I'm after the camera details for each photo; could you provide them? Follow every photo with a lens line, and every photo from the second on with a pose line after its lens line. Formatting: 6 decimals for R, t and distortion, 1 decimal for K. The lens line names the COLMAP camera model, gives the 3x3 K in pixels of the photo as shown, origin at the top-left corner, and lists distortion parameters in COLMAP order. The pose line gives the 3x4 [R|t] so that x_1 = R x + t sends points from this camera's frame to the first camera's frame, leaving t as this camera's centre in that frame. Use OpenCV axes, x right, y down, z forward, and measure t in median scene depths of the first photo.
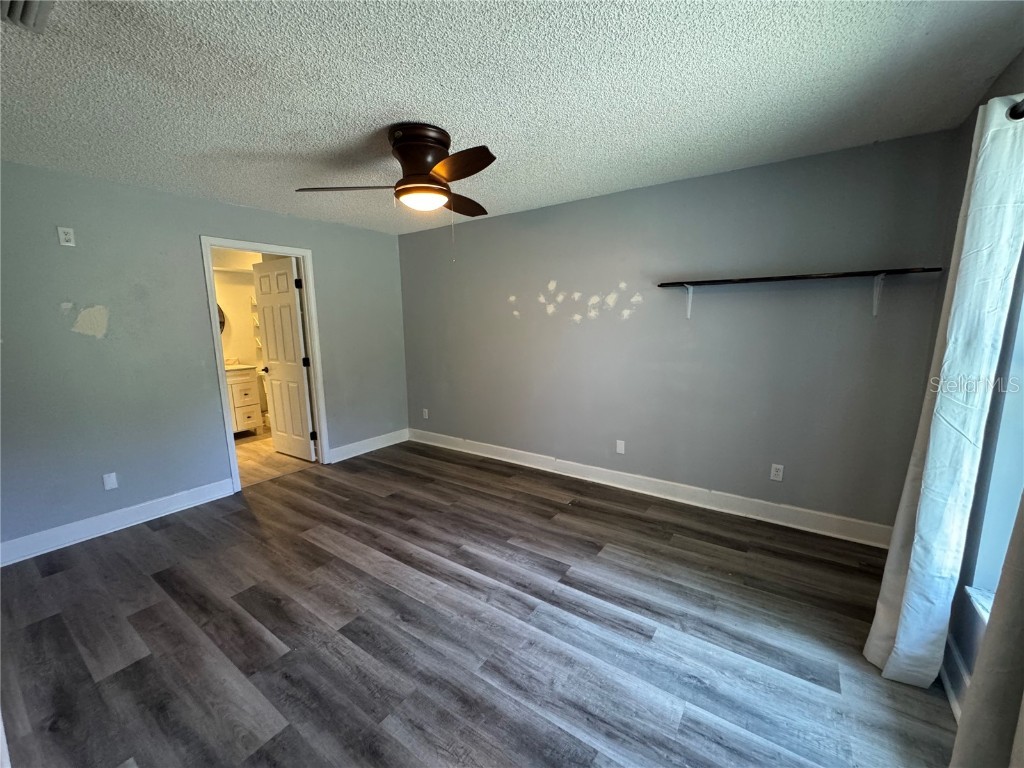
lens RADIAL K [[411.0, 0, 512.0], [0, 411.0, 384.0], [0, 0, 1]] dist [-0.002115, -0.000128]
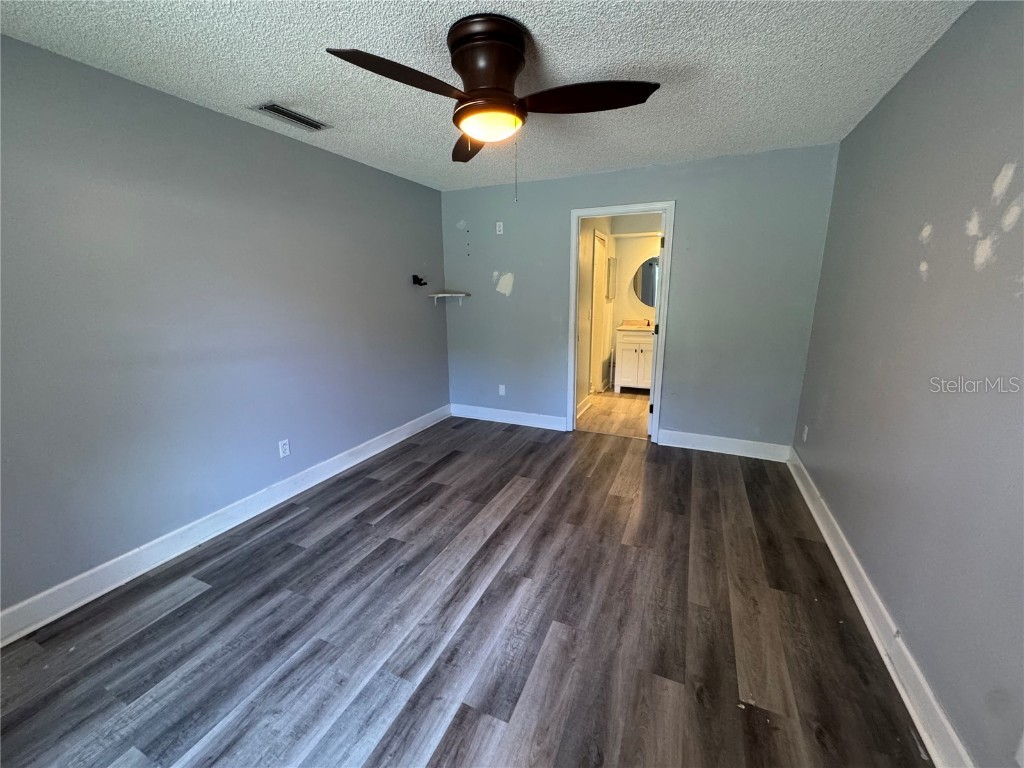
lens RADIAL K [[411.0, 0, 512.0], [0, 411.0, 384.0], [0, 0, 1]] dist [-0.002115, -0.000128]
pose [[0.189022, 0.235348, -0.953353, 0.552143], [-0.149090, 0.966478, 0.209028, -0.126505], [0.970589, 0.102624, 0.217774, 0.792402]]
